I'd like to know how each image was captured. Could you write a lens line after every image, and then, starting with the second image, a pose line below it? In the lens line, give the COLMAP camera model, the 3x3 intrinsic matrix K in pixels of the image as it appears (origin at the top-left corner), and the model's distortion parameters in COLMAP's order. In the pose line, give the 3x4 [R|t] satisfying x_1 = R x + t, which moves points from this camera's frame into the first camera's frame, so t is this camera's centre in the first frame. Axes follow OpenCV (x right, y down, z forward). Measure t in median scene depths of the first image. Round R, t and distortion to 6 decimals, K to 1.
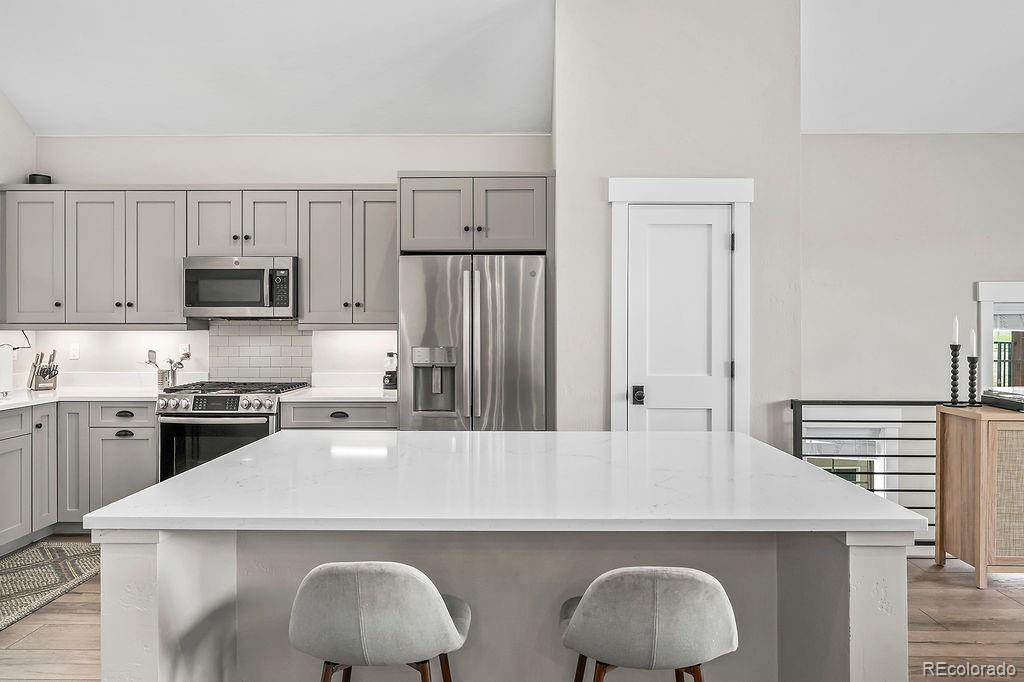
lens RADIAL K [[638.8, 0, 513.8], [0, 638.8, 329.2], [0, 0, 1]] dist [-0.001336, 0.001244]
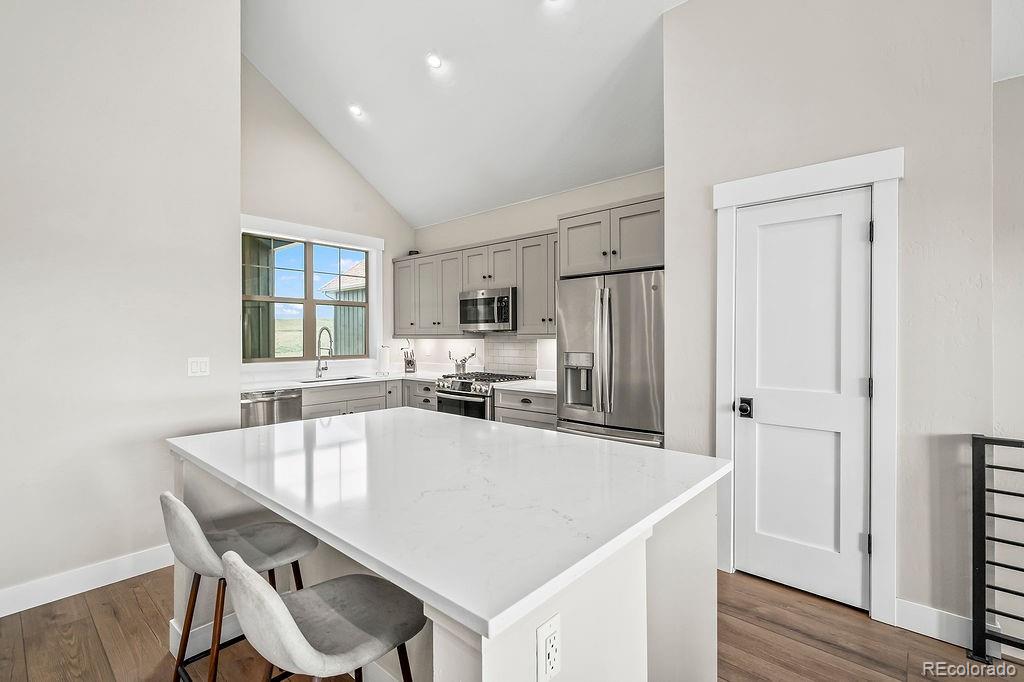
lens RADIAL K [[465.1, 0, 509.2], [0, 465.1, 337.0], [0, 0, 1]] dist [-0.002599, -0.000172]
pose [[0.752152, -0.001853, -0.658987, 0.359873], [0.002299, 0.999997, -0.000187, -0.002420], [0.658985, -0.001374, 0.752154, 0.232843]]
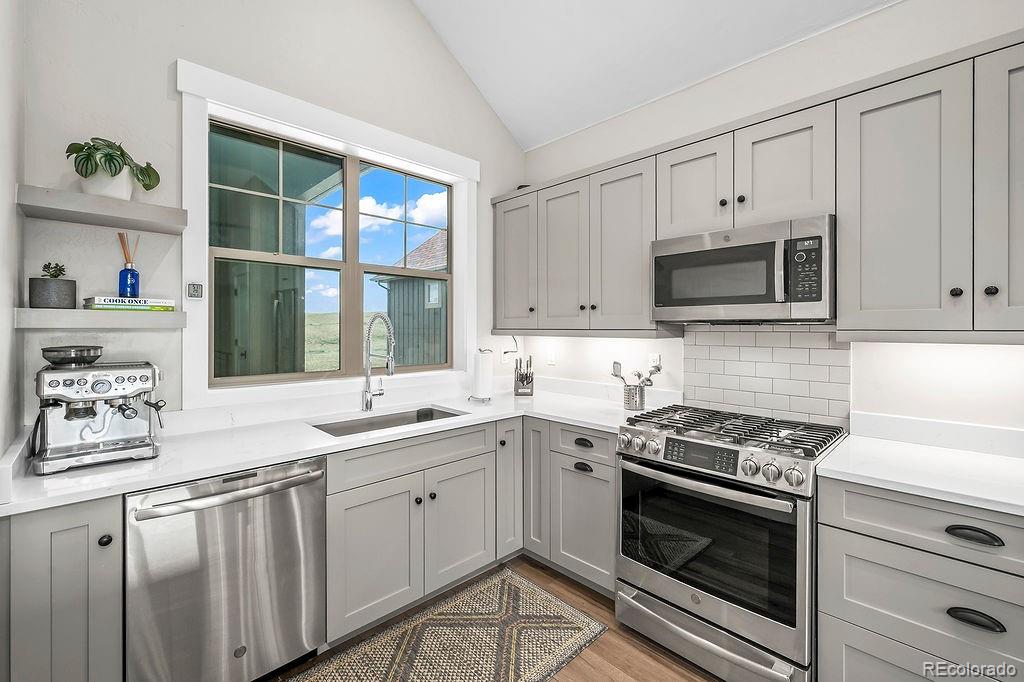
lens RADIAL K [[438.6, 0, 508.3], [0, 438.6, 324.8], [0, 0, 1]] dist [-0.004147, -0.000056]
pose [[0.693373, -0.005514, -0.720558, -0.282710], [-0.003127, 0.999938, -0.010662, -0.009076], [0.720572, 0.009646, 0.693313, 0.558843]]
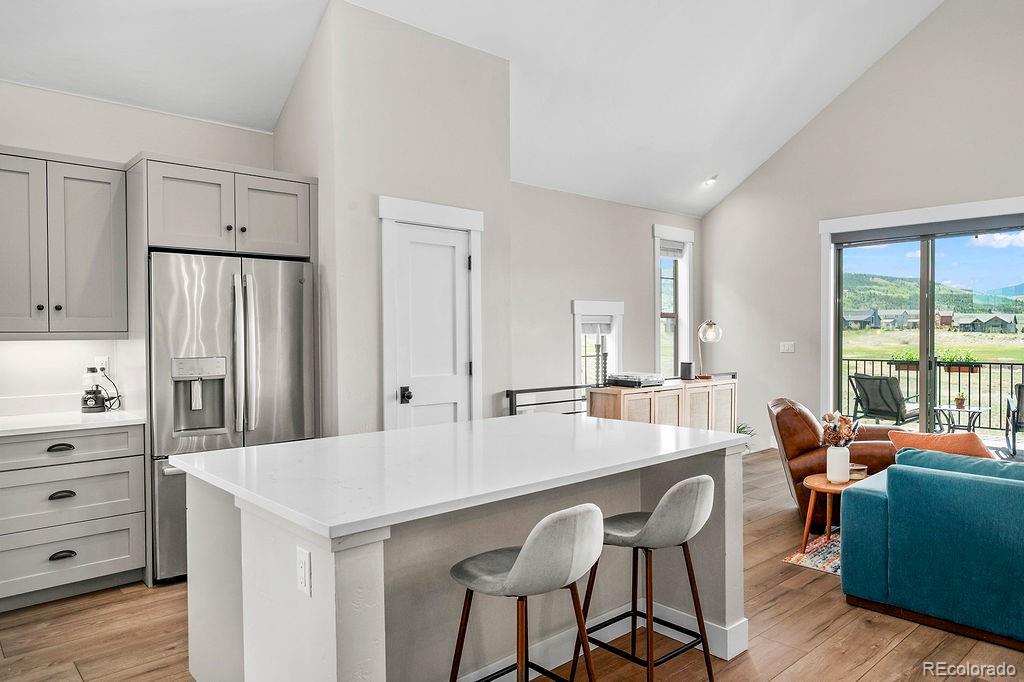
lens RADIAL K [[675.1, 0, 515.6], [0, 675.1, 339.9], [0, 0, 1]] dist [-0.010061, -0.001187]
pose [[0.728300, -0.012716, 0.685140, -0.436762], [0.009114, 0.999919, 0.008870, -0.001274], [-0.685197, -0.000216, 0.728357, 0.013673]]
